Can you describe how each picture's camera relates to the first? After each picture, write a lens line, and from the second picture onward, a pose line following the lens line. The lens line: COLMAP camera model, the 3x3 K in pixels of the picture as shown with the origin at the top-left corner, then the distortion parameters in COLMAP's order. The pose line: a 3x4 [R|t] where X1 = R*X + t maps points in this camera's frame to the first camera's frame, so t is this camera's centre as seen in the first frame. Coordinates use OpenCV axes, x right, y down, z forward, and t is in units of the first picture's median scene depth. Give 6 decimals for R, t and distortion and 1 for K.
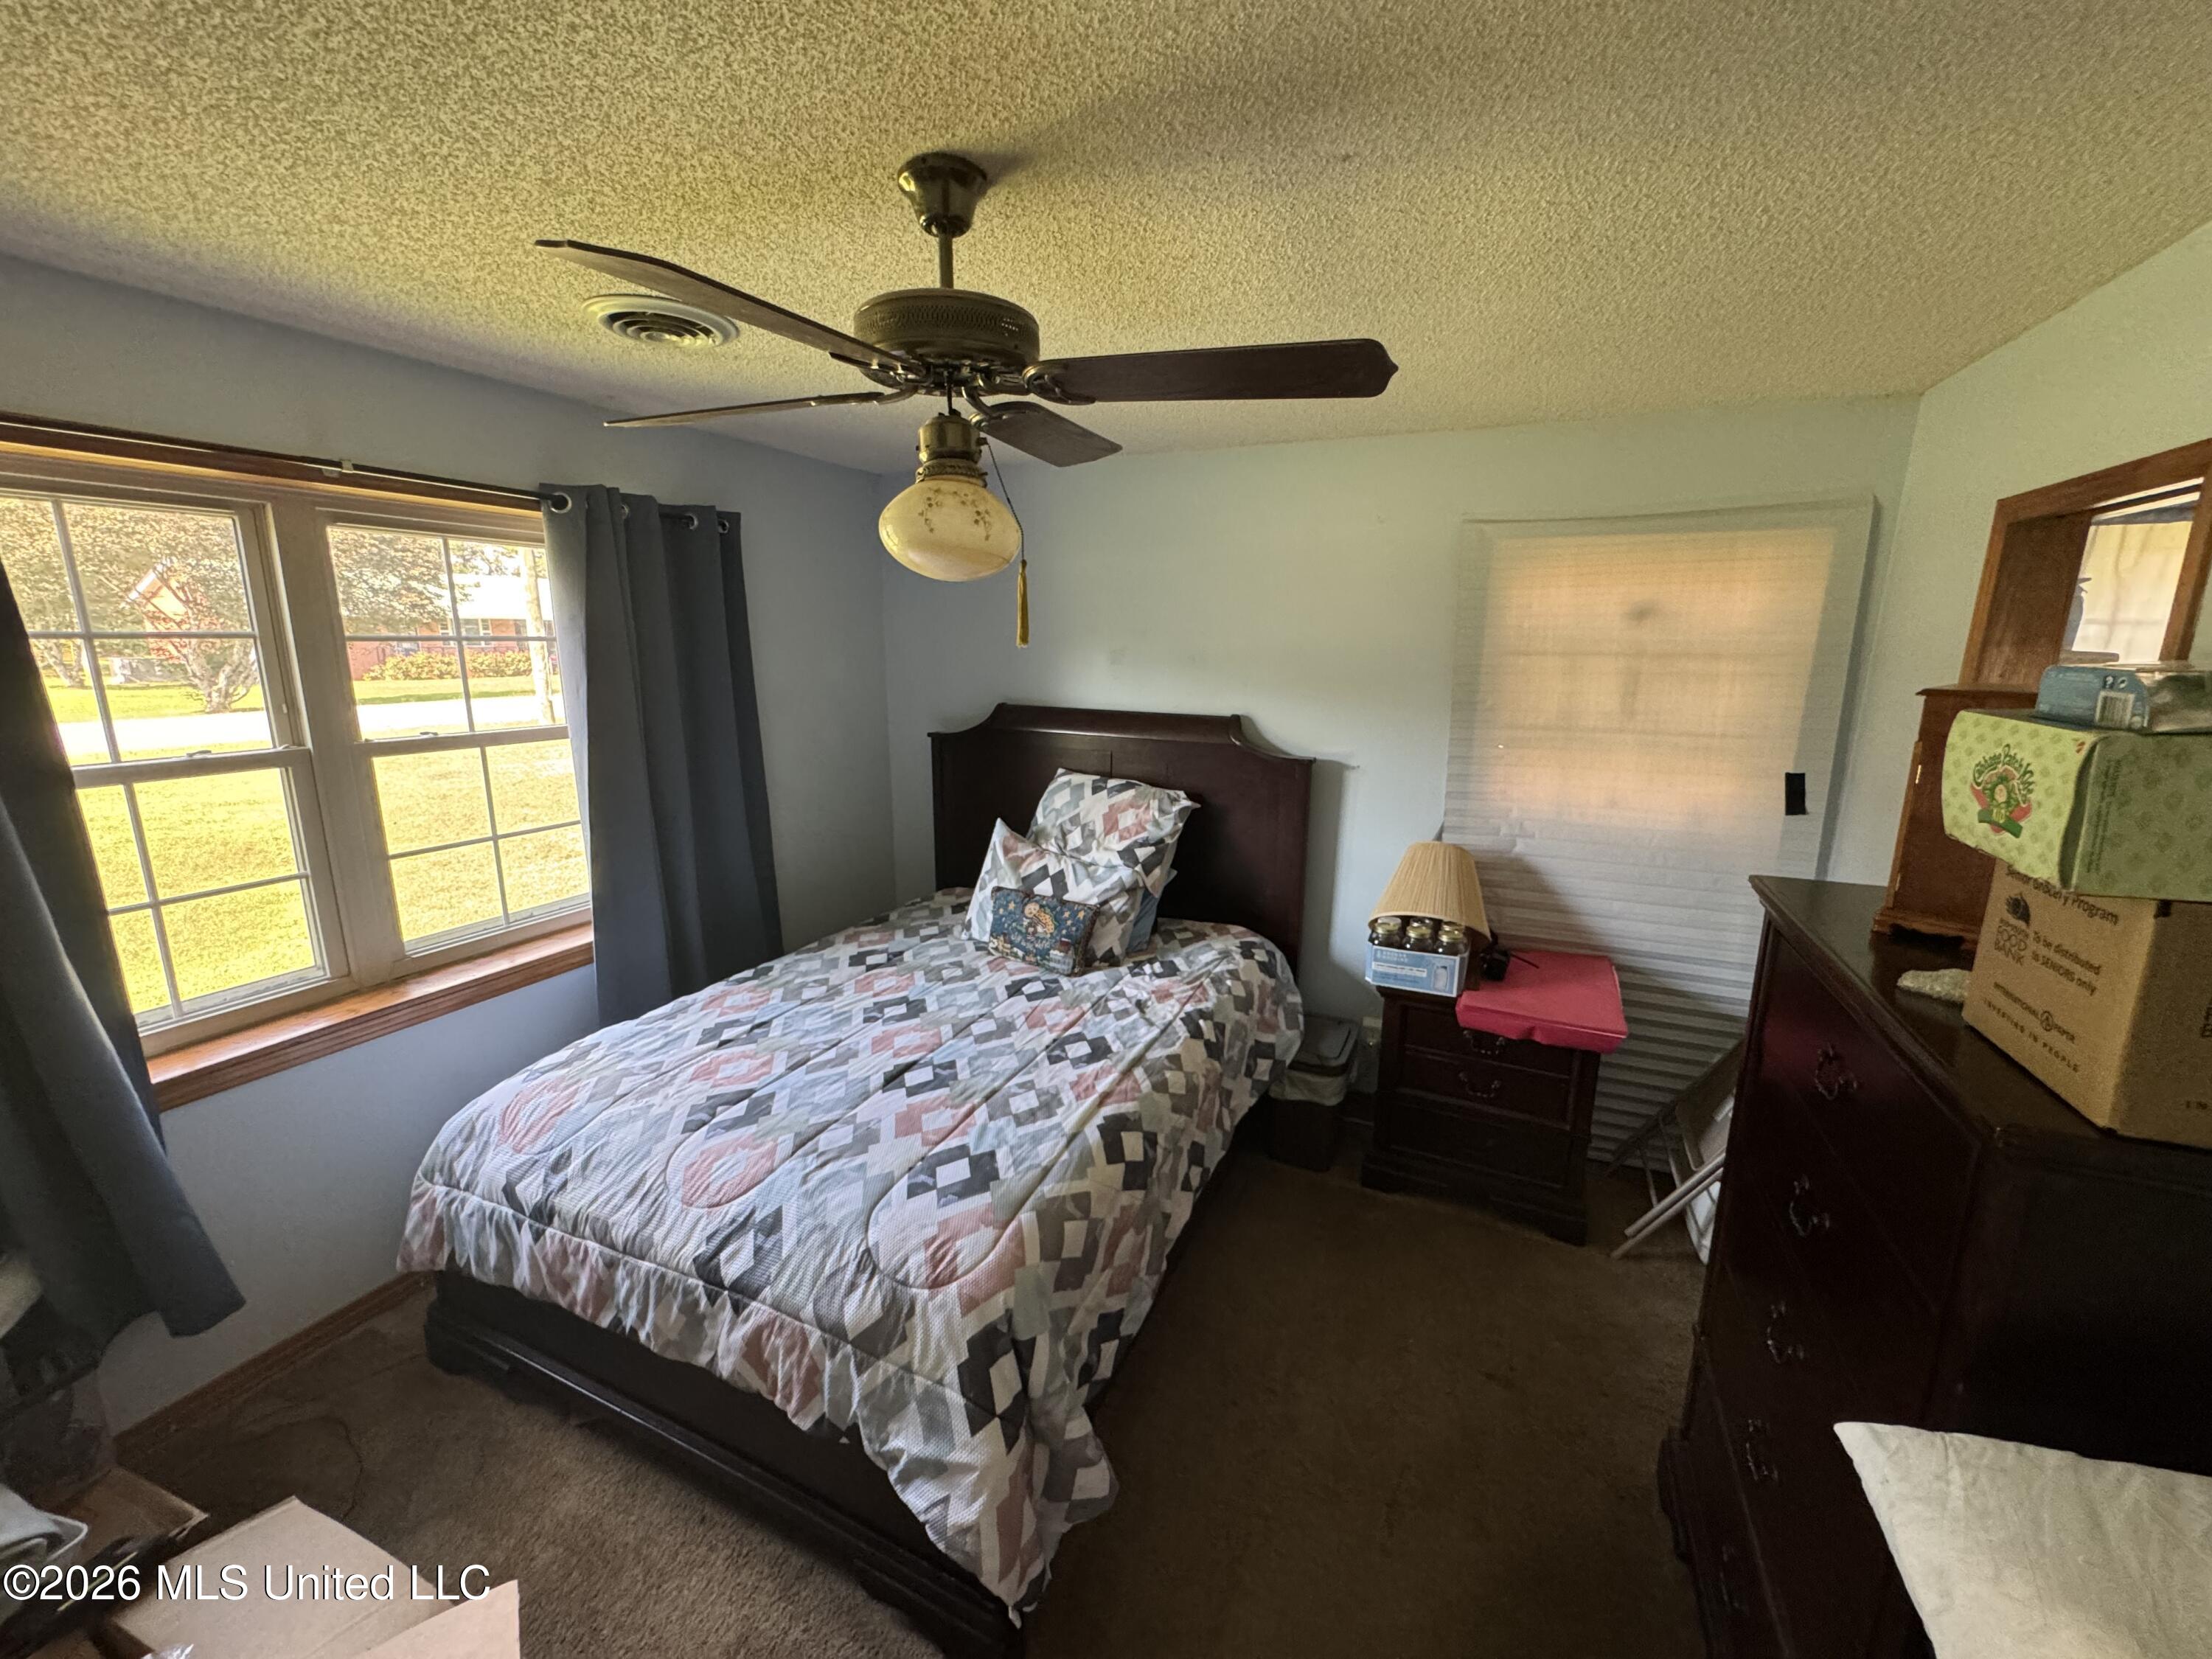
lens RADIAL K [[885.2, 0, 1106.0], [0, 885.2, 829.5], [0, 0, 1]] dist [-0.001797, 0.000050]
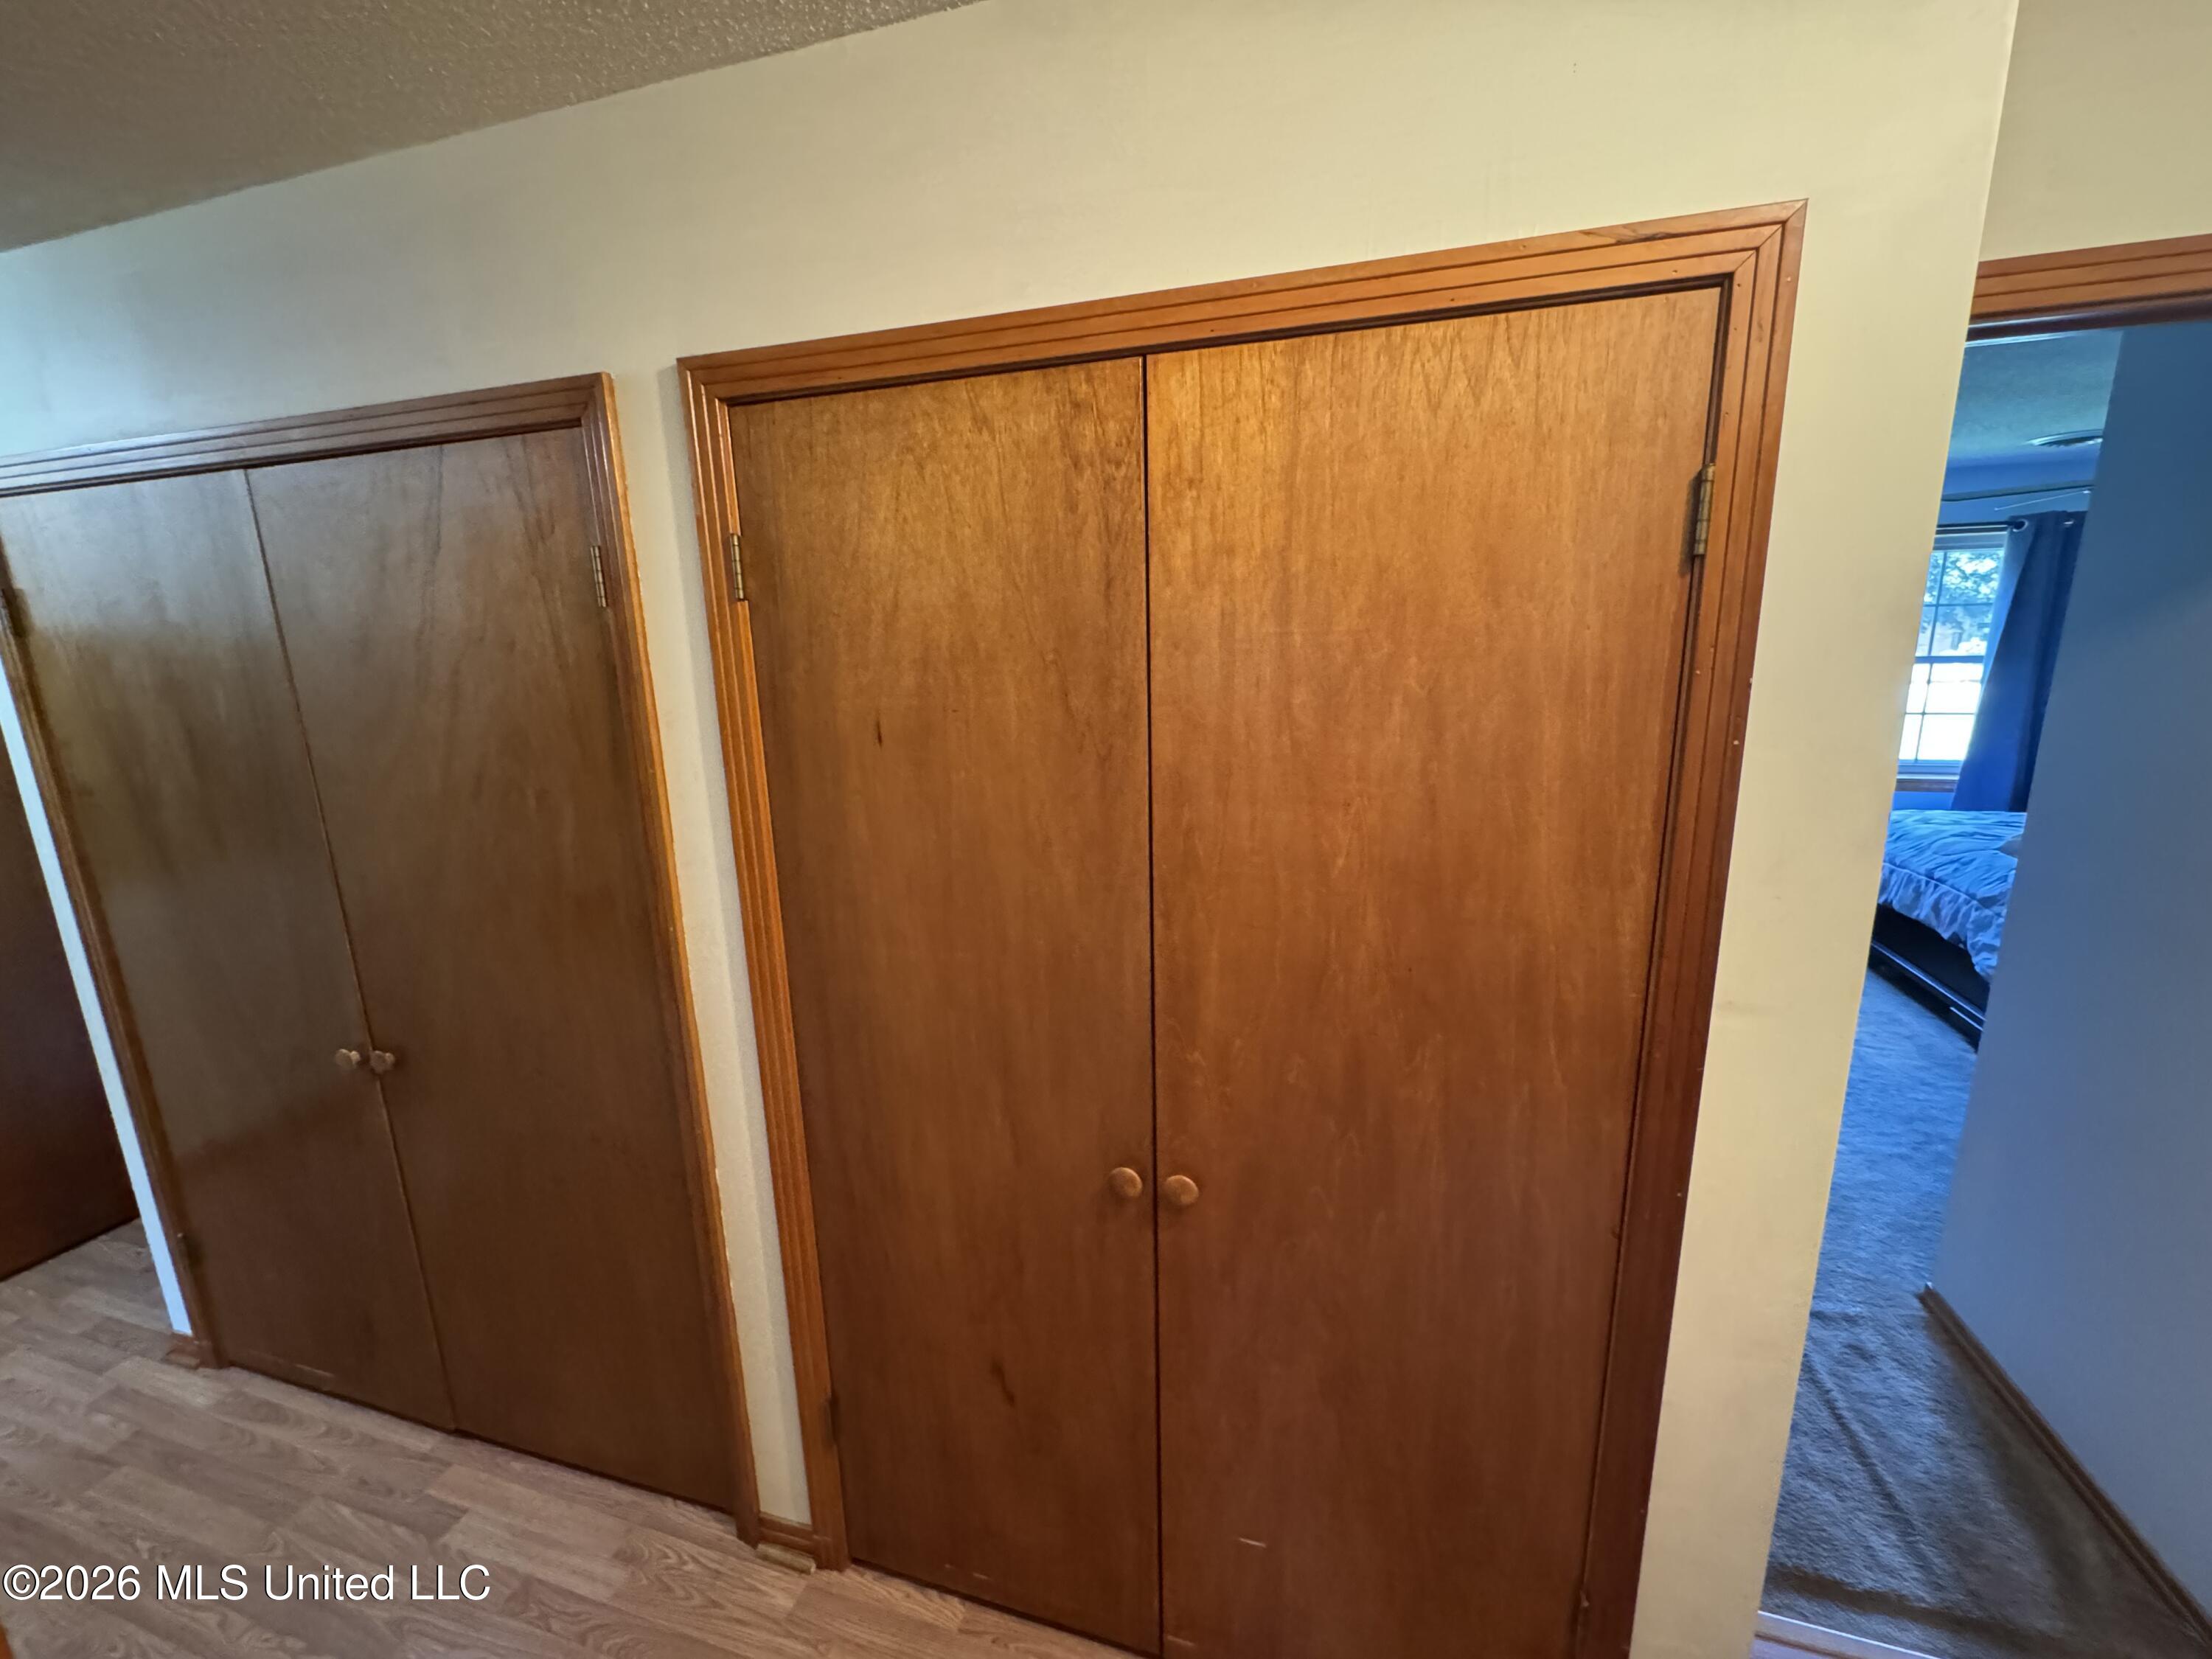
lens RADIAL K [[885.2, 0, 1106.0], [0, 885.2, 829.5], [0, 0, 1]] dist [-0.001797, 0.000050]
pose [[0.129411, 0.194448, -0.972339, 1.486517], [-0.183360, 0.968366, 0.169250, 0.393291], [0.974491, 0.156385, 0.160971, -1.476964]]
